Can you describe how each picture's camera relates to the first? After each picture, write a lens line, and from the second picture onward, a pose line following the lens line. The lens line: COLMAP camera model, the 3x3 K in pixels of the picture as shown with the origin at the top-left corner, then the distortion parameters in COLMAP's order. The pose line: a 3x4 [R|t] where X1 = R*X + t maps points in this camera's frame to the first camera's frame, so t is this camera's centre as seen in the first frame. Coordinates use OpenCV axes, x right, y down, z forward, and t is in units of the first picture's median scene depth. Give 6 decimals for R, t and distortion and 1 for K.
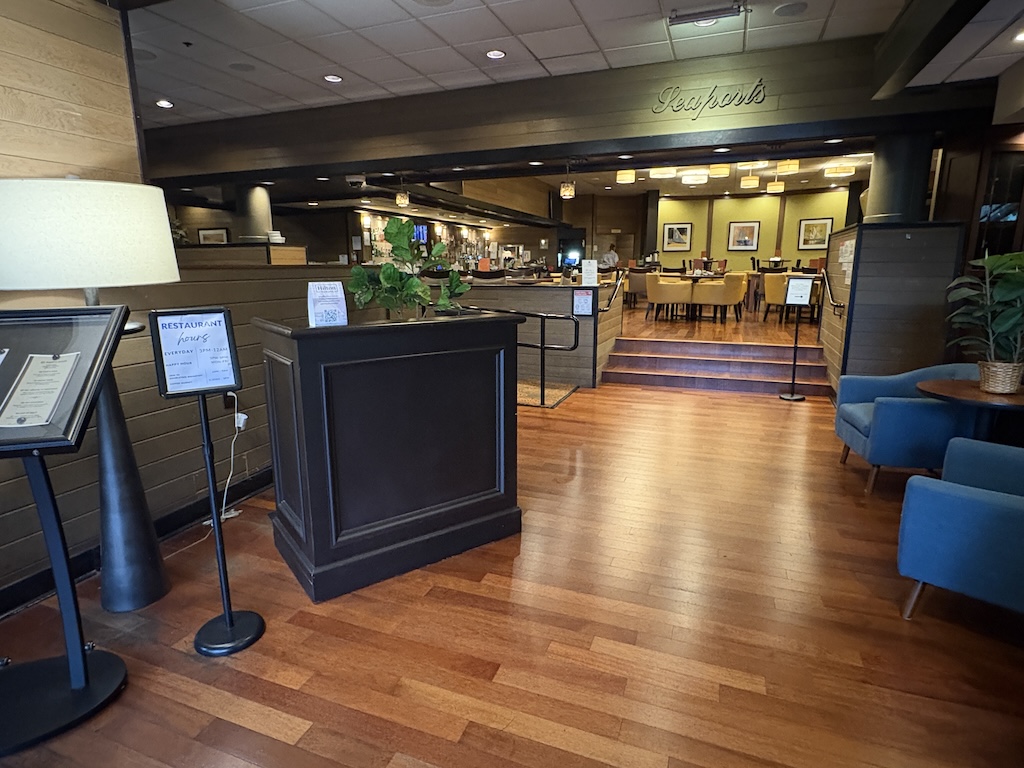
lens RADIAL K [[554.8, 0, 513.0], [0, 554.8, 381.6], [0, 0, 1]] dist [0.001925, 0.000179]
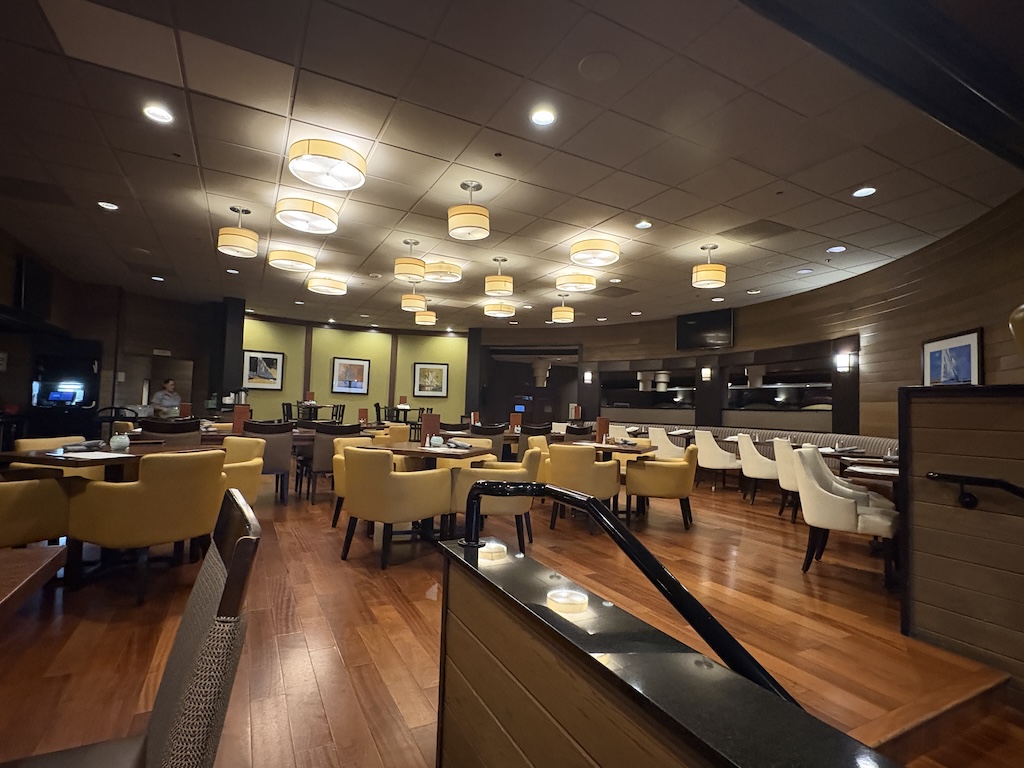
lens RADIAL K [[513.3, 0, 512.7], [0, 513.3, 383.2], [0, 0, 1]] dist [0.000399, 0.000026]
pose [[0.645272, 0.064087, 0.761260, 0.003925], [0.122204, 0.974985, -0.185664, -0.086055], [-0.754115, 0.212833, 0.621299, 0.365847]]
